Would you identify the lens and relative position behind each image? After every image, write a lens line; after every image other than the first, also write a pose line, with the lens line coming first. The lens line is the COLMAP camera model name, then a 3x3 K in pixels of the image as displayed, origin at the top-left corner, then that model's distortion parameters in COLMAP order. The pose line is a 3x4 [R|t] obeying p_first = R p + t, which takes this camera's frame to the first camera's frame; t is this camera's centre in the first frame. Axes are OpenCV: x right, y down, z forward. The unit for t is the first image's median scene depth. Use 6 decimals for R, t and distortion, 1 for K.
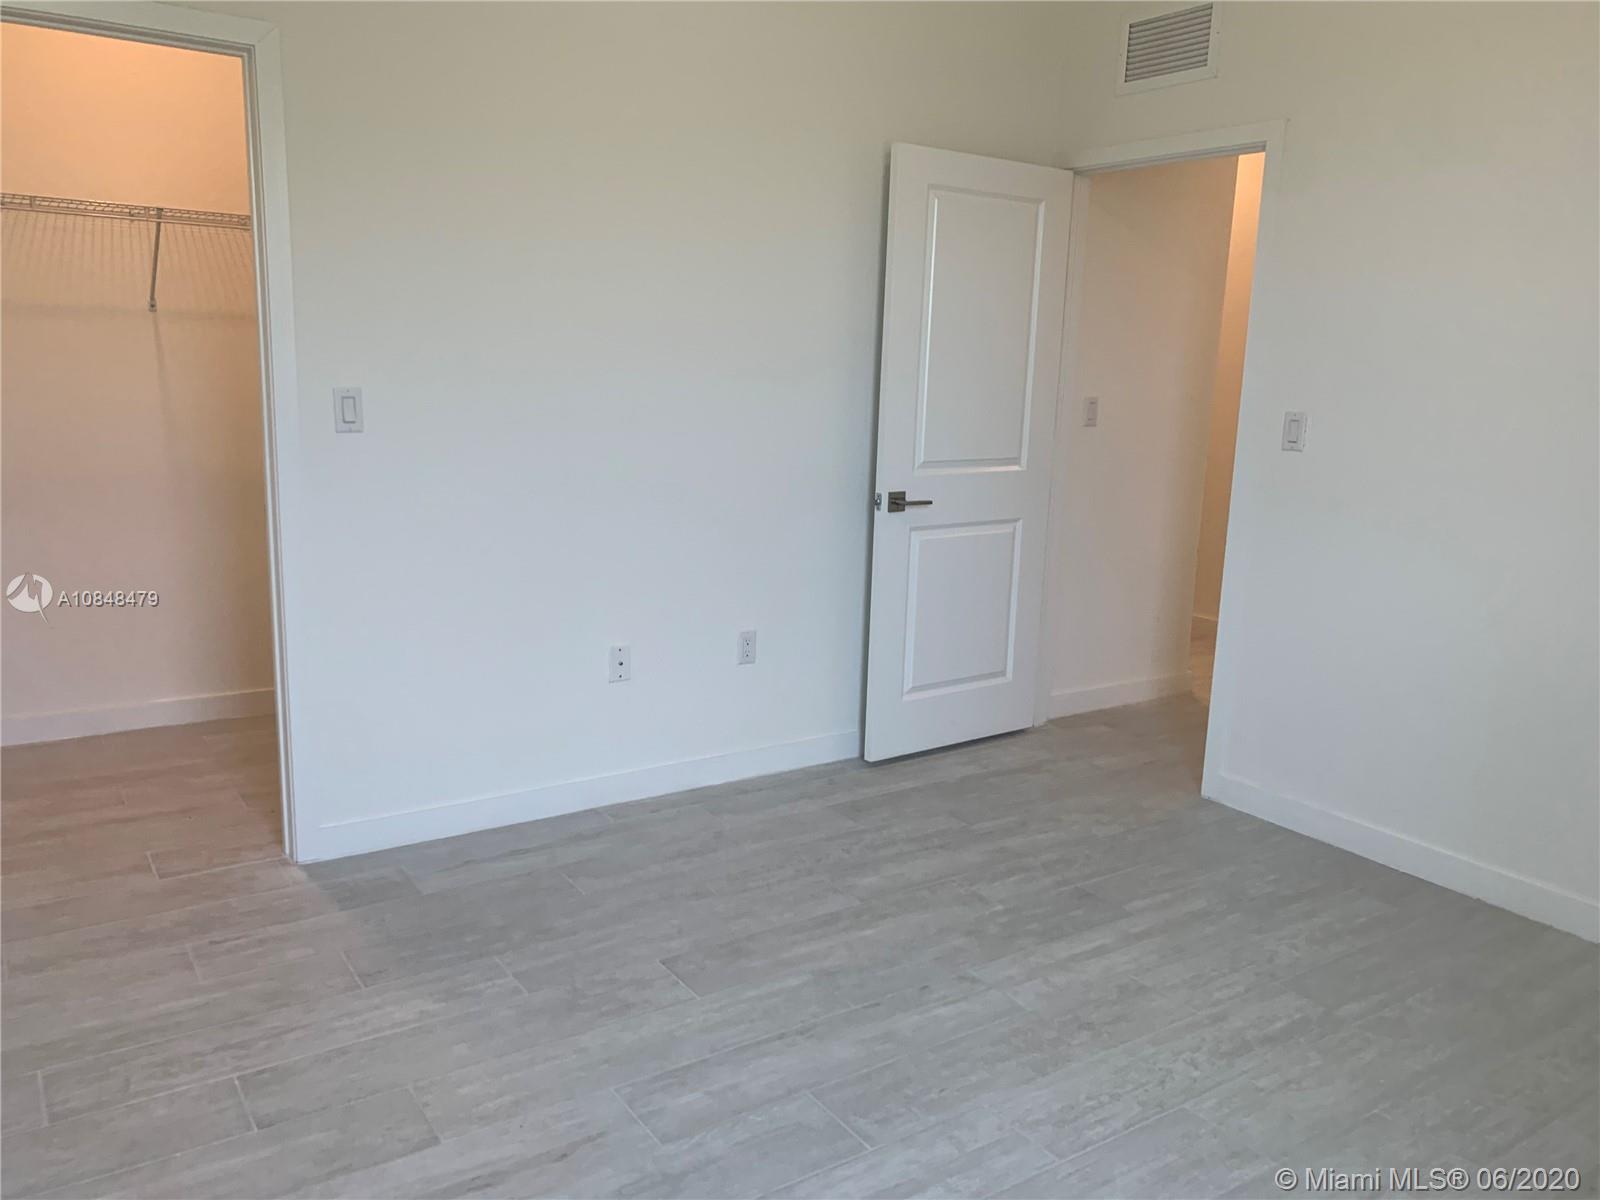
lens RADIAL K [[1221.4, 0, 791.4], [0, 1221.4, 597.2], [0, 0, 1]] dist [0.008945, -0.011079]
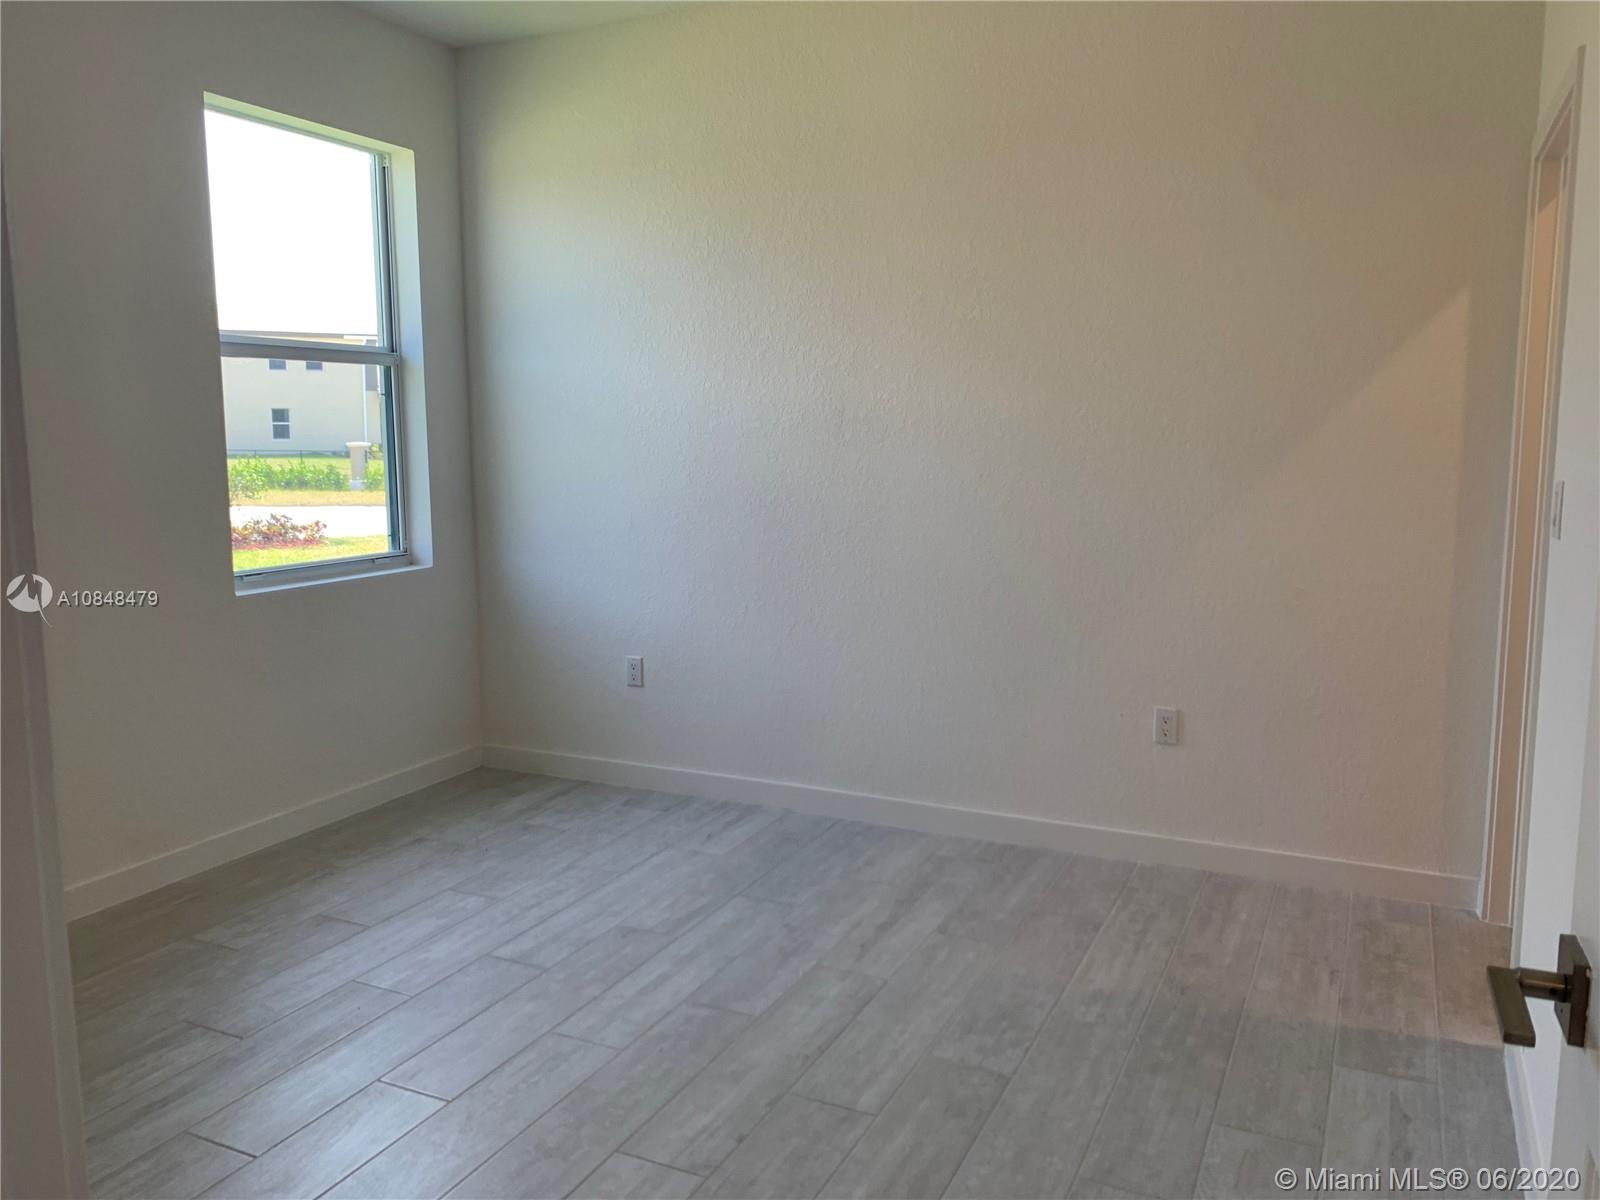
lens RADIAL K [[1221.4, 0, 791.4], [0, 1221.4, 597.2], [0, 0, 1]] dist [0.008945, -0.011079]
pose [[-0.864061, 0.043573, -0.501498, 0.535722], [-0.119221, 0.950189, 0.287971, -0.325629], [0.489066, 0.308614, -0.815826, 1.736975]]
